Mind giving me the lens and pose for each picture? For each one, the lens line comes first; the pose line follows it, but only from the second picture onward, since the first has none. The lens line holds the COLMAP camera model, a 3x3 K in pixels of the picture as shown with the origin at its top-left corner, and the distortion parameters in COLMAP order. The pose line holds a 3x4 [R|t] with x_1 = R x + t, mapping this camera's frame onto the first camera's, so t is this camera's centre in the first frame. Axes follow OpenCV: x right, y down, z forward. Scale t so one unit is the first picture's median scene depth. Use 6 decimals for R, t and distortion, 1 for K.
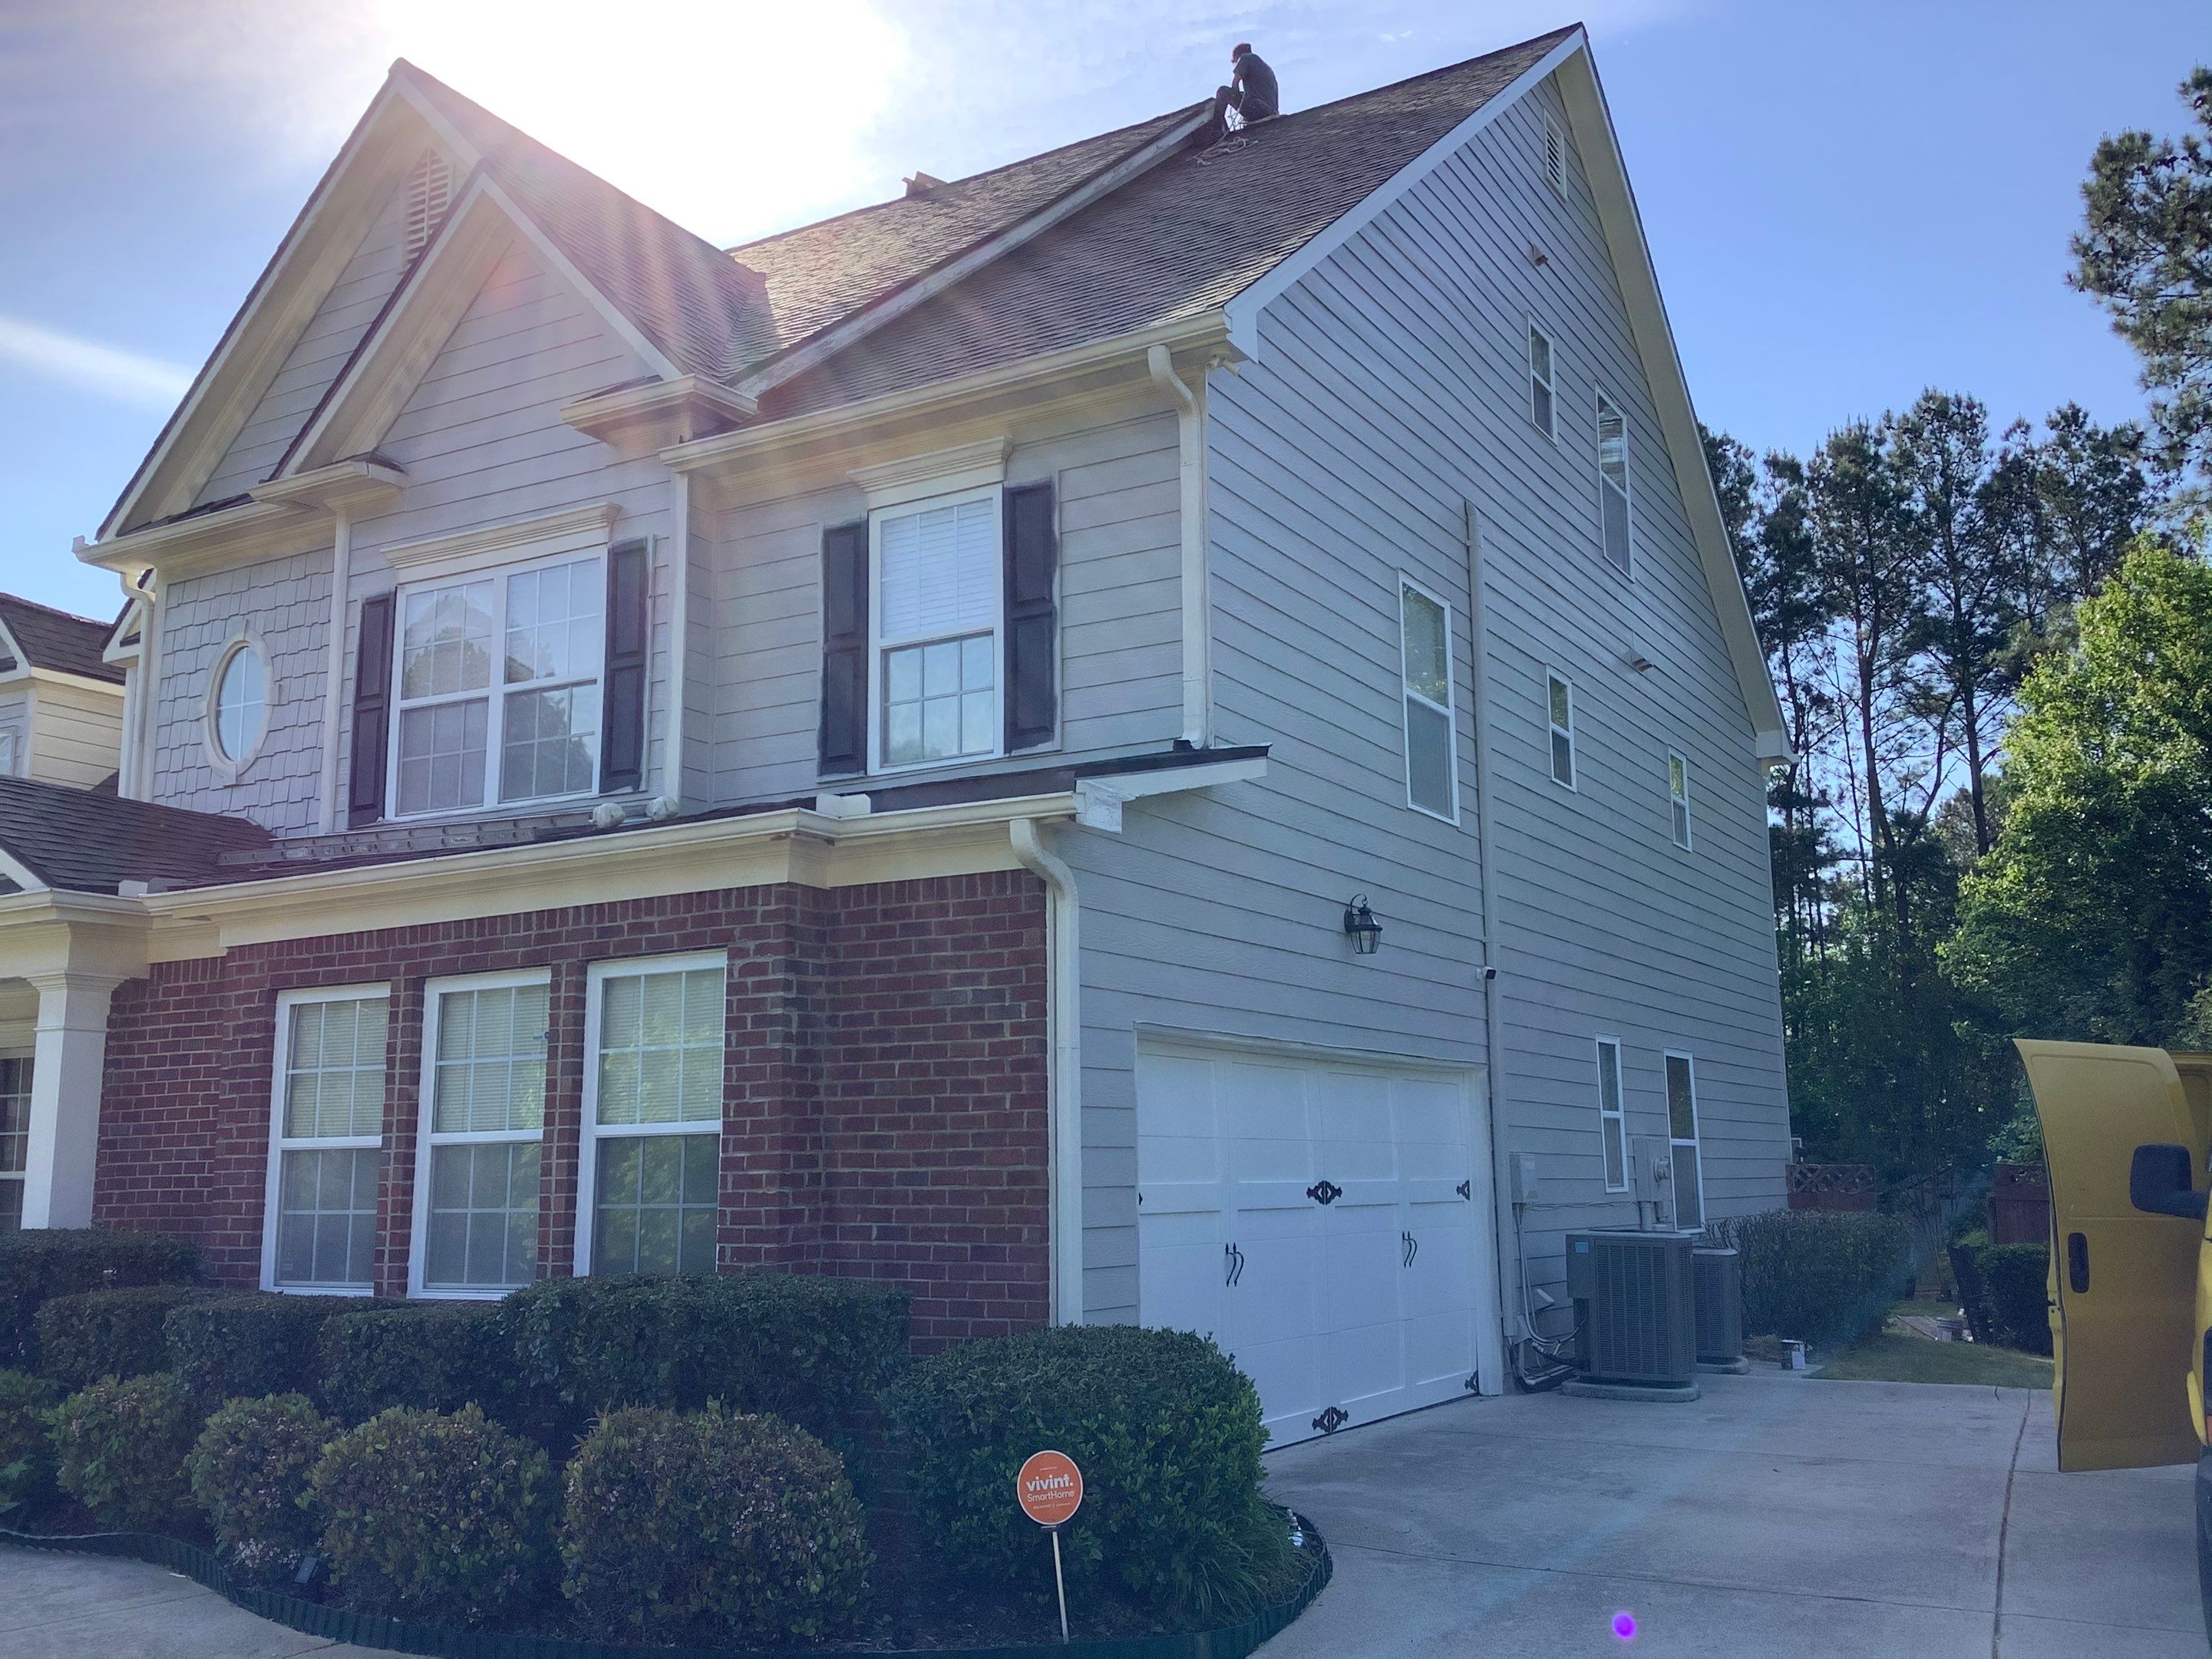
lens RADIAL K [[2053.7, 0, 1069.0], [0, 2053.7, 830.6], [0, 0, 1]] dist [0.094665, -0.135368]
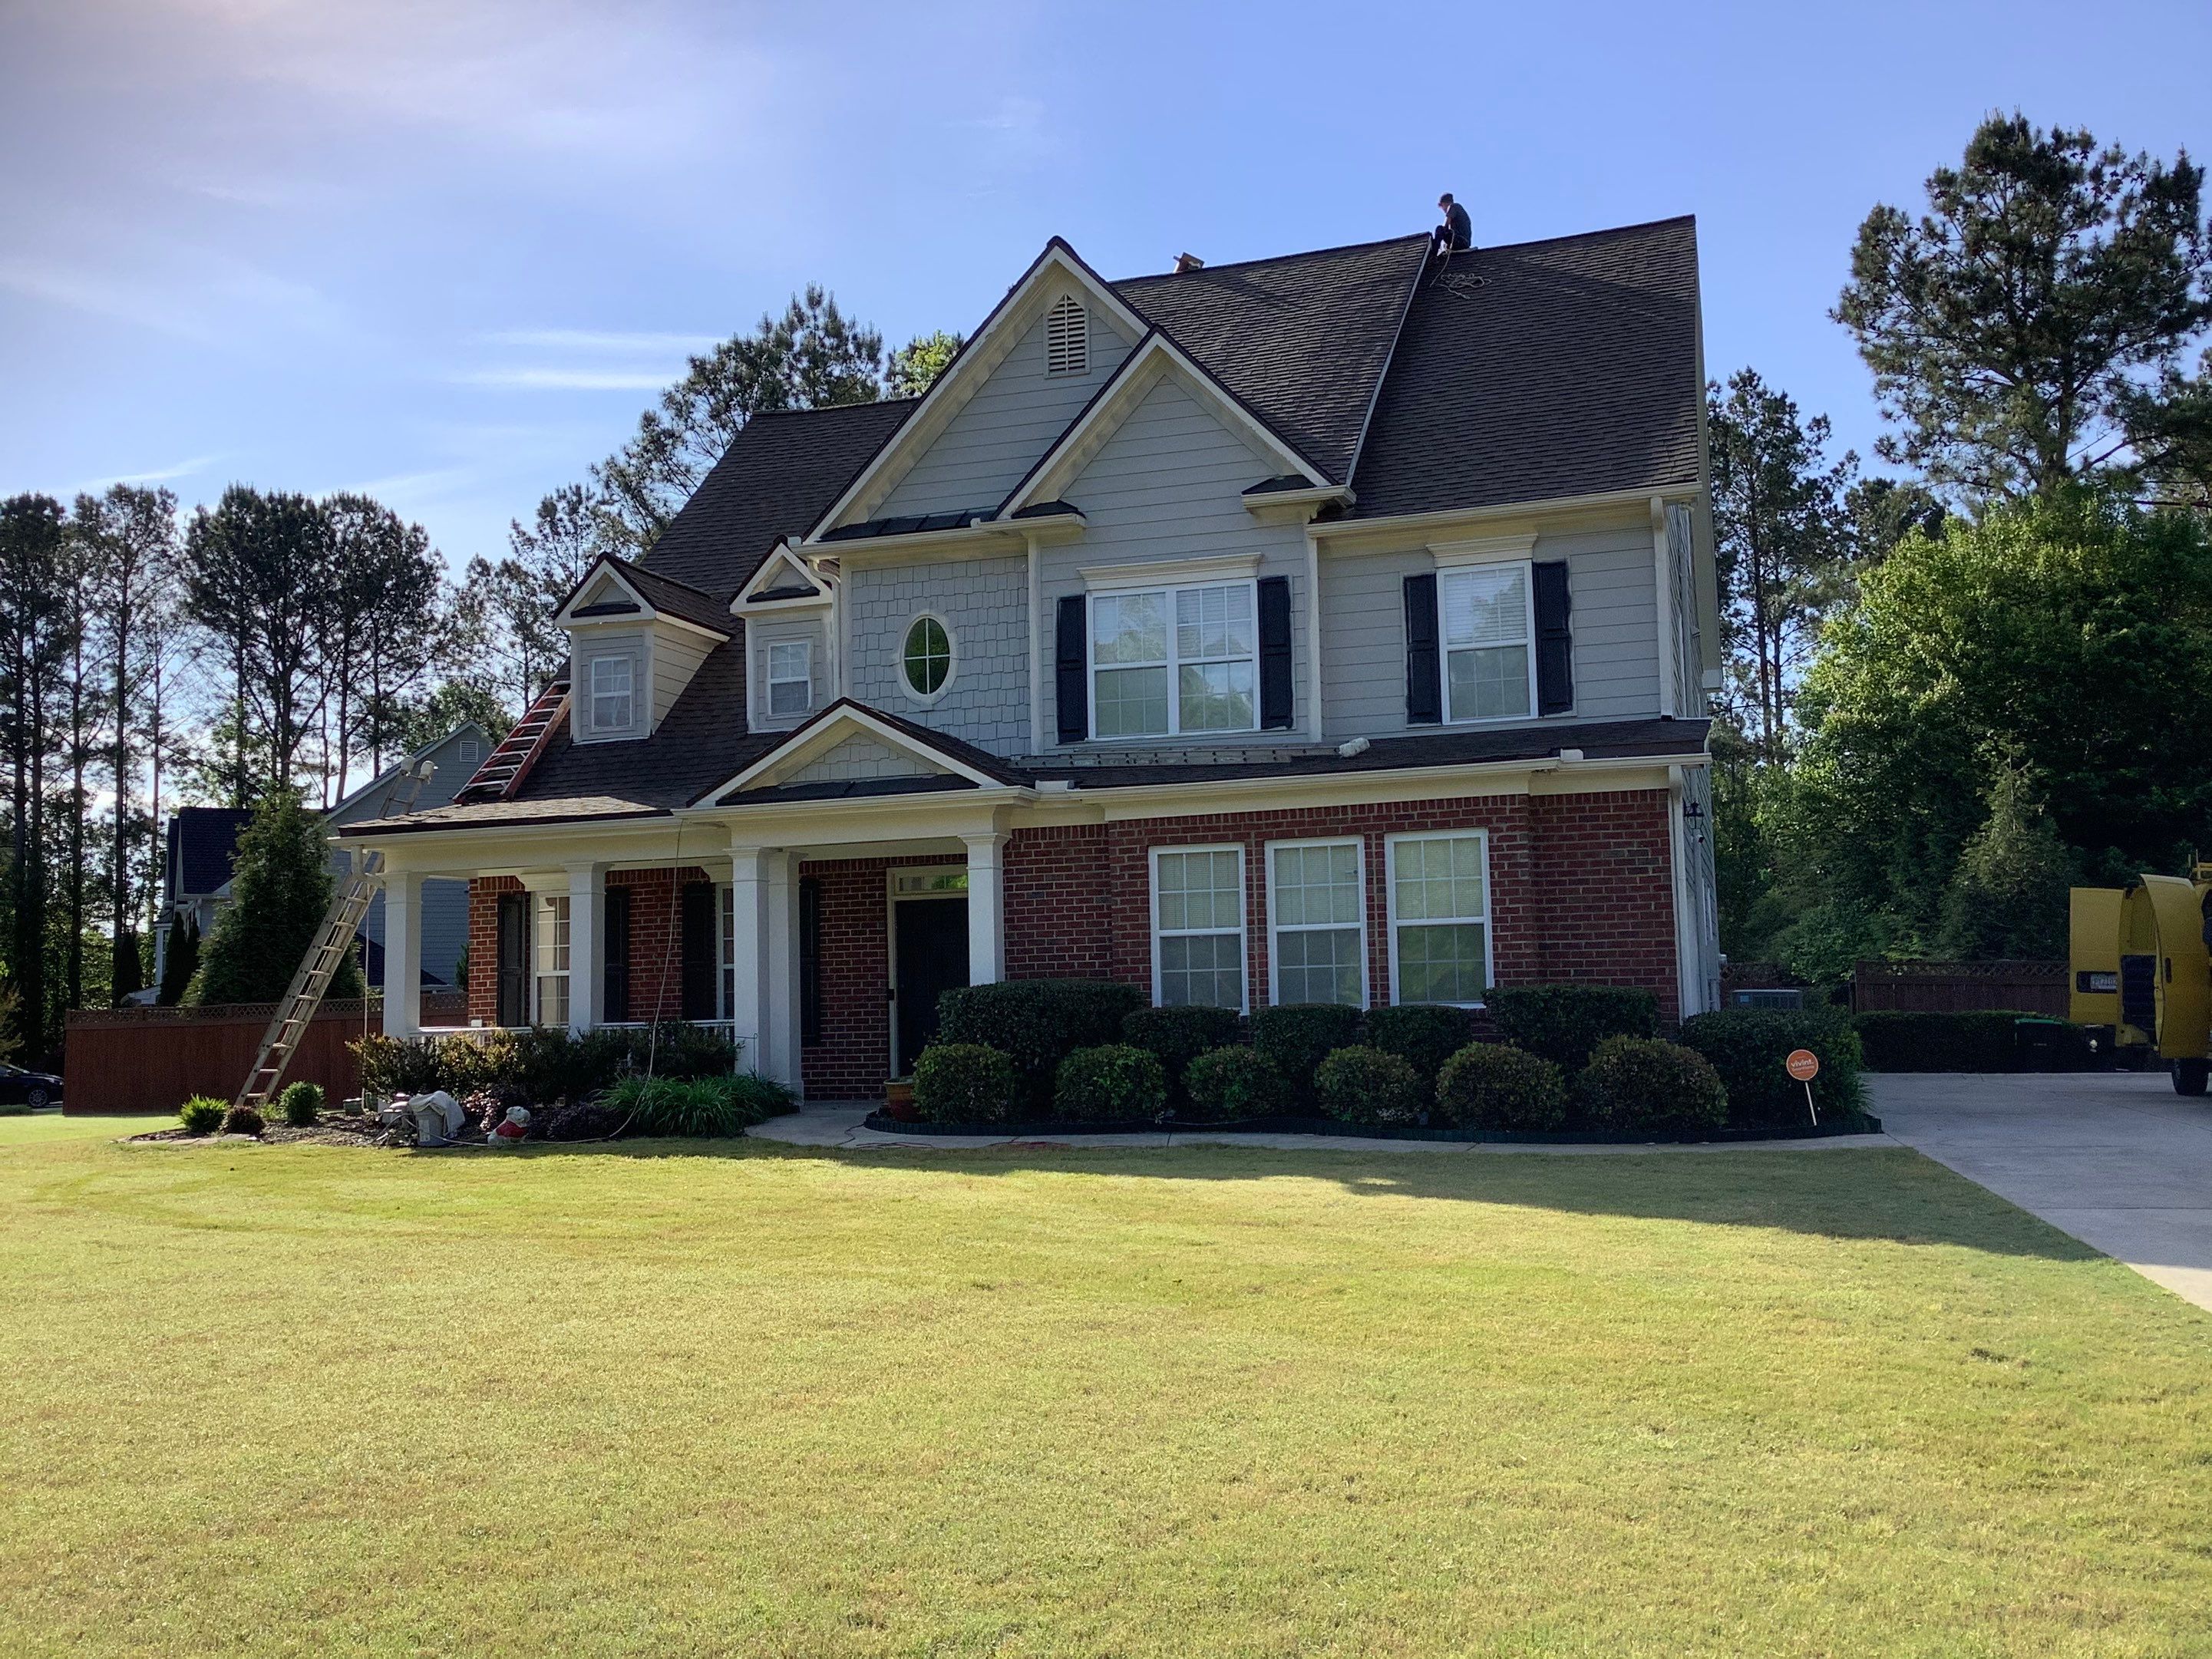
lens RADIAL K [[2053.7, 0, 1069.0], [0, 2053.7, 830.6], [0, 0, 1]] dist [0.094665, -0.135368]
pose [[0.978836, 0.006861, 0.204532, -0.836897], [-0.021950, 0.997192, 0.071599, -0.060826], [-0.203467, -0.074573, 0.976238, -0.702626]]
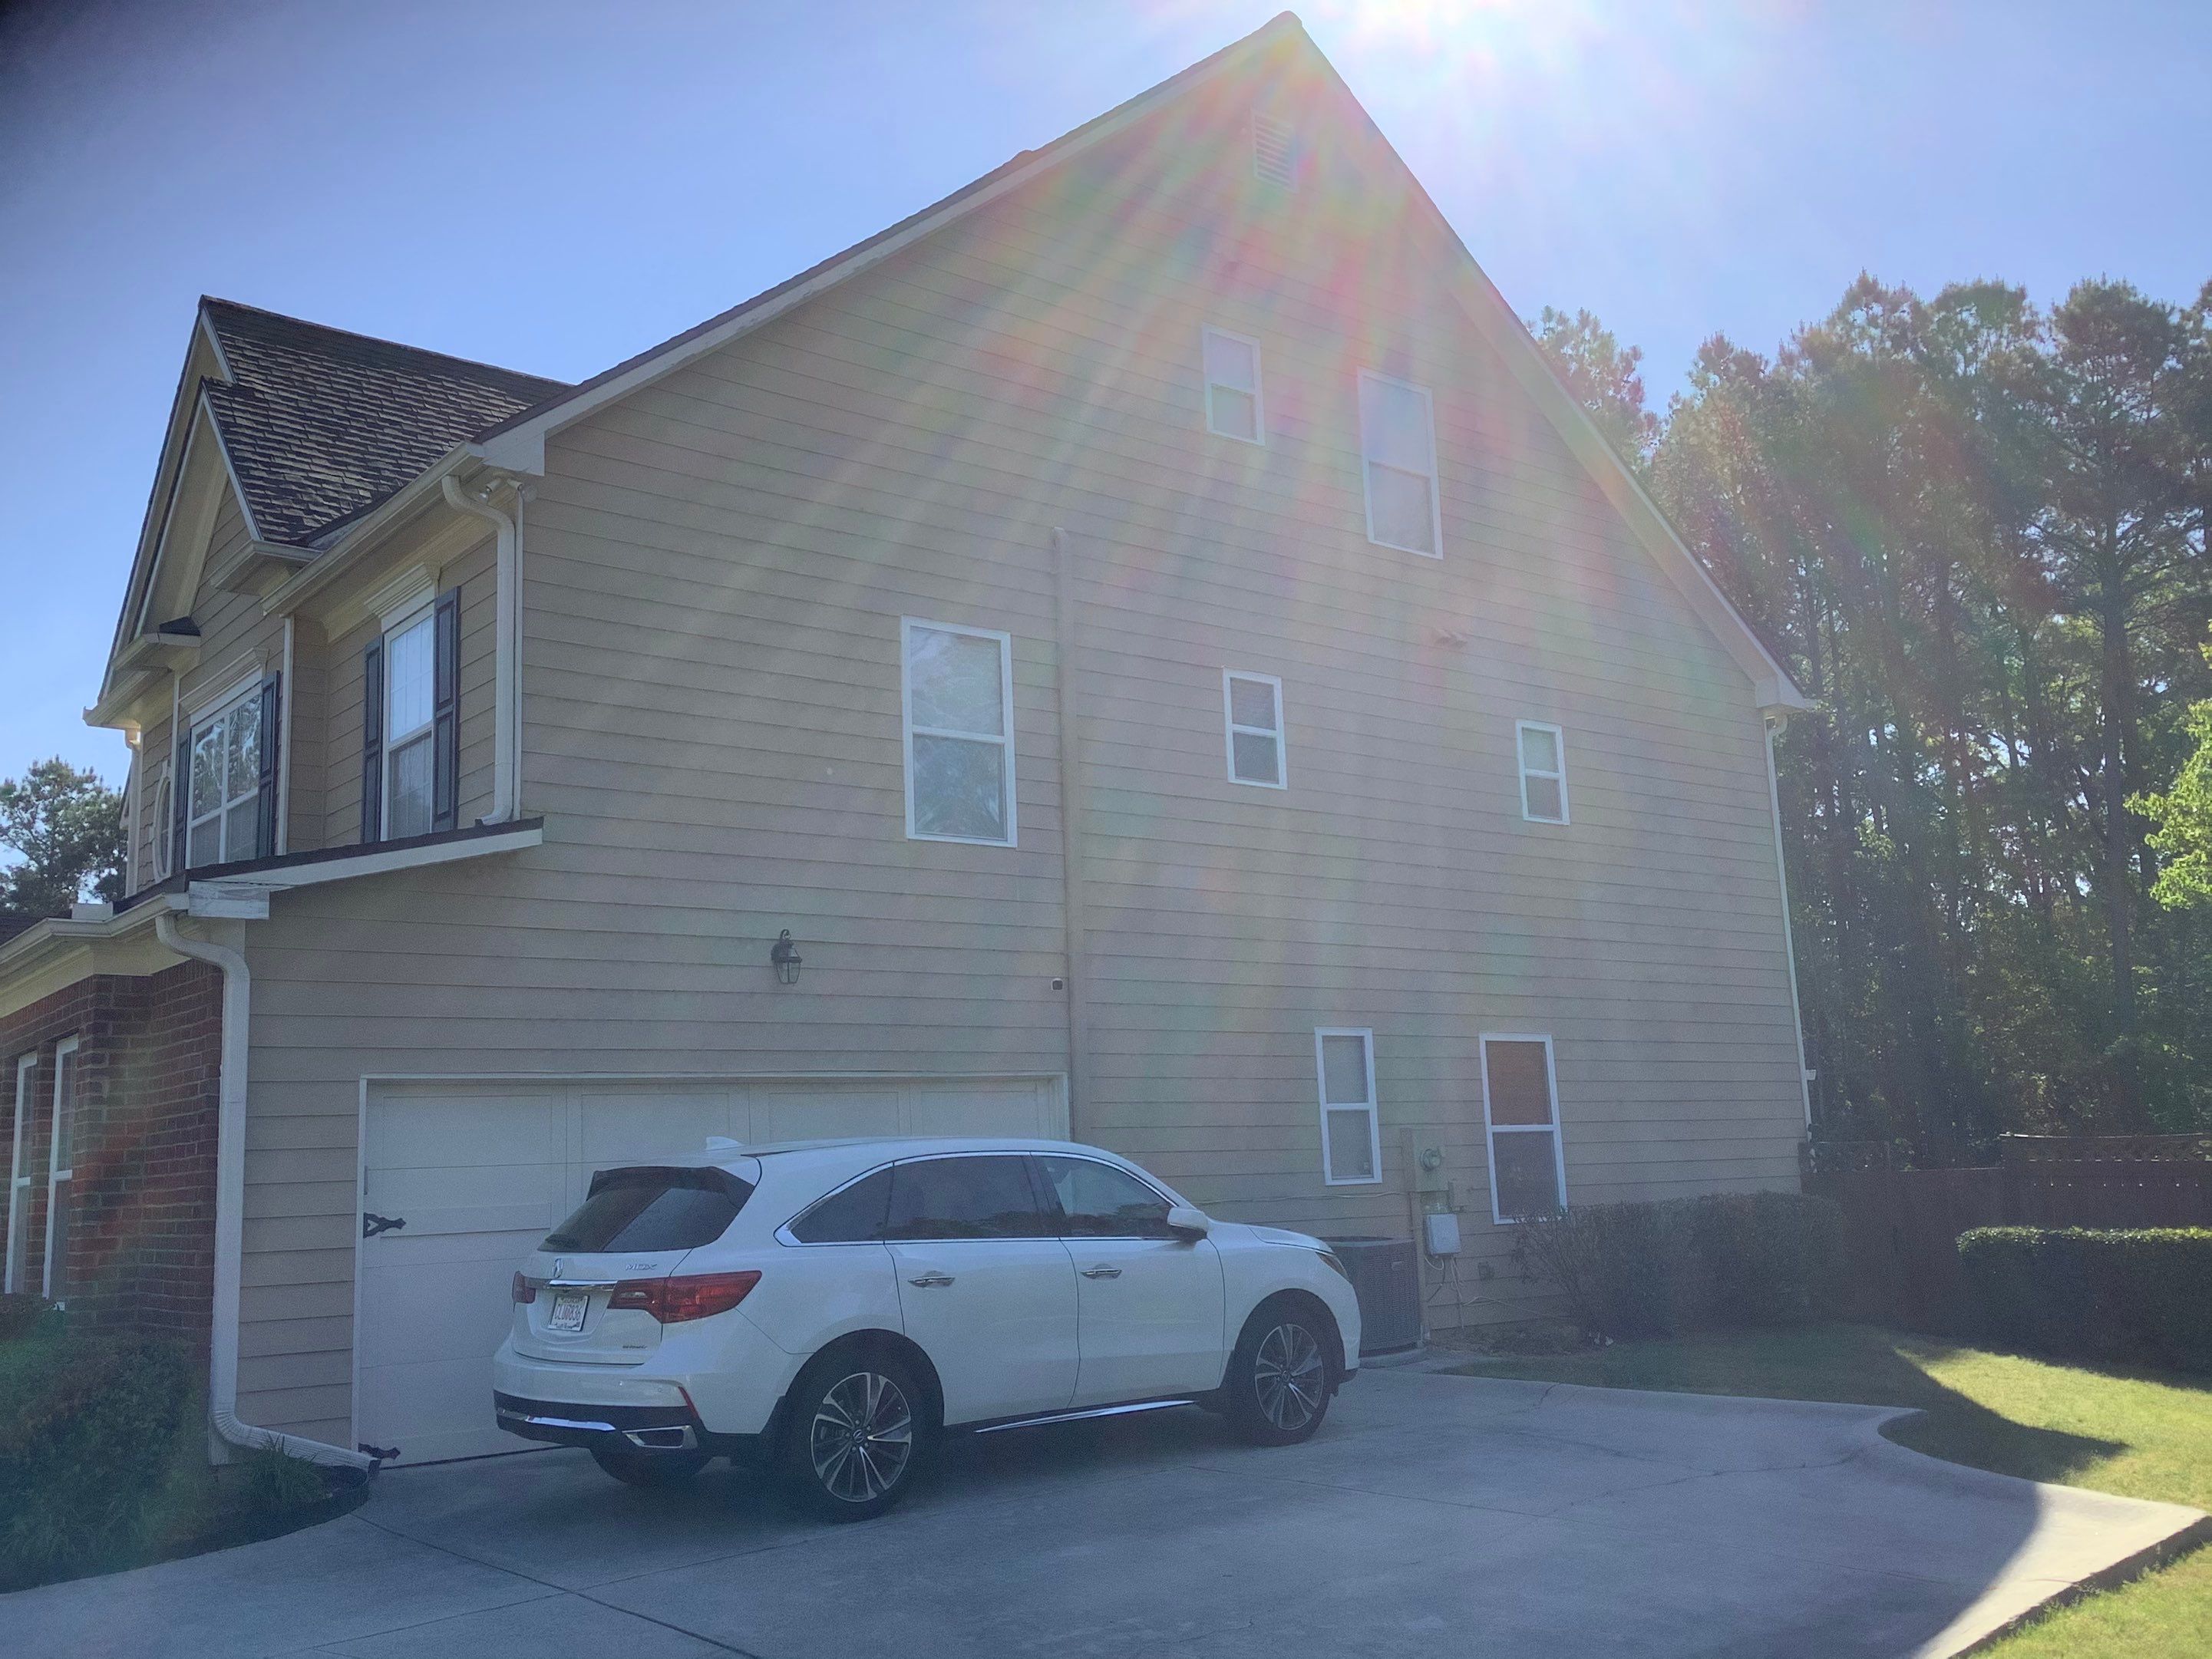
lens RADIAL K [[2053.7, 0, 1069.0], [0, 2053.7, 830.6], [0, 0, 1]] dist [0.094665, -0.135368]
pose [[0.927508, -0.087669, -0.363377, 0.764867], [0.090345, 0.995864, -0.009662, 0.003106], [0.362721, -0.023868, 0.931592, 0.042128]]
